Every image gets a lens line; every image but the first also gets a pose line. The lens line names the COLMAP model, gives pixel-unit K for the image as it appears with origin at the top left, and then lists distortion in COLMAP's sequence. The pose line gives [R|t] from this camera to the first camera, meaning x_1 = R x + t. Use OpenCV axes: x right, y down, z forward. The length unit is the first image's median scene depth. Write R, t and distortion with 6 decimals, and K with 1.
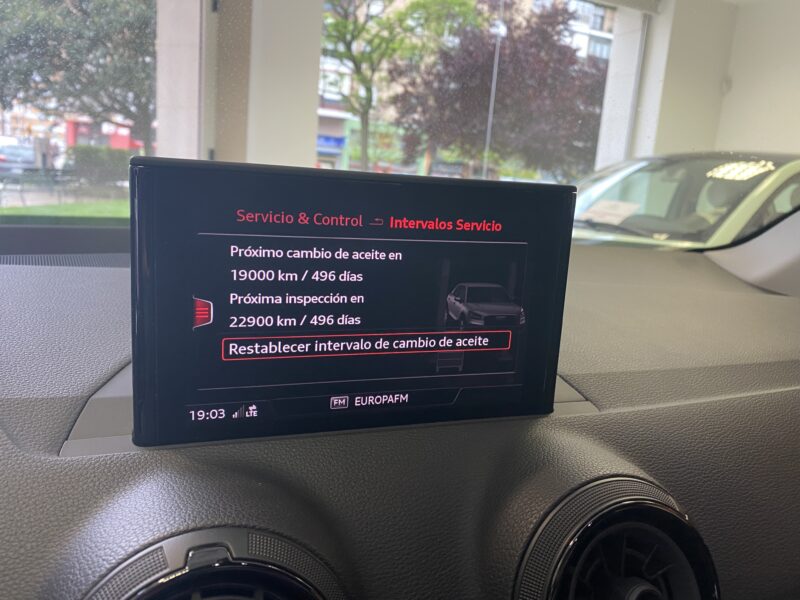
lens RADIAL K [[596.1, 0, 413.2], [0, 596.1, 321.8], [0, 0, 1]] dist [0.046508, -0.163795]
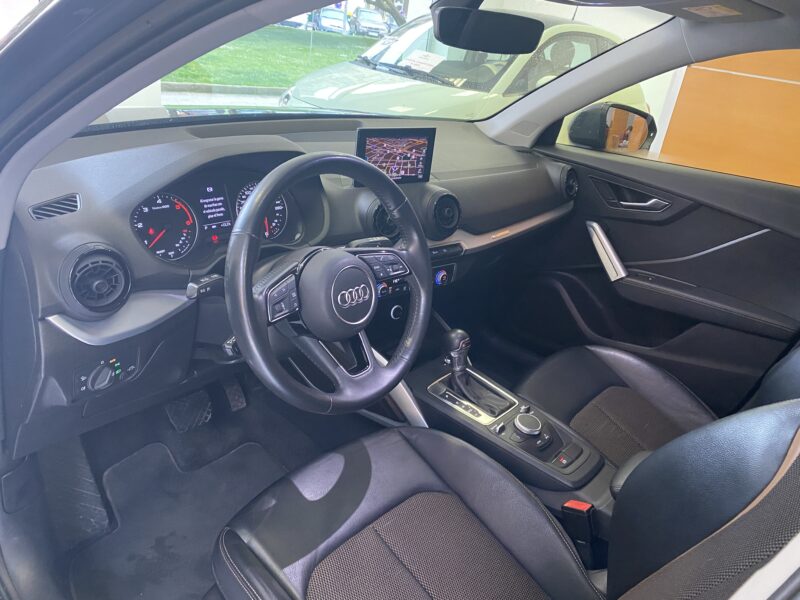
lens RADIAL K [[596.1, 0, 413.2], [0, 596.1, 321.8], [0, 0, 1]] dist [0.046508, -0.163795]
pose [[0.950677, -0.096767, 0.294702, -1.301989], [0.010071, 0.959221, 0.282477, -0.105006], [-0.310019, -0.265577, 0.912884, -3.331883]]
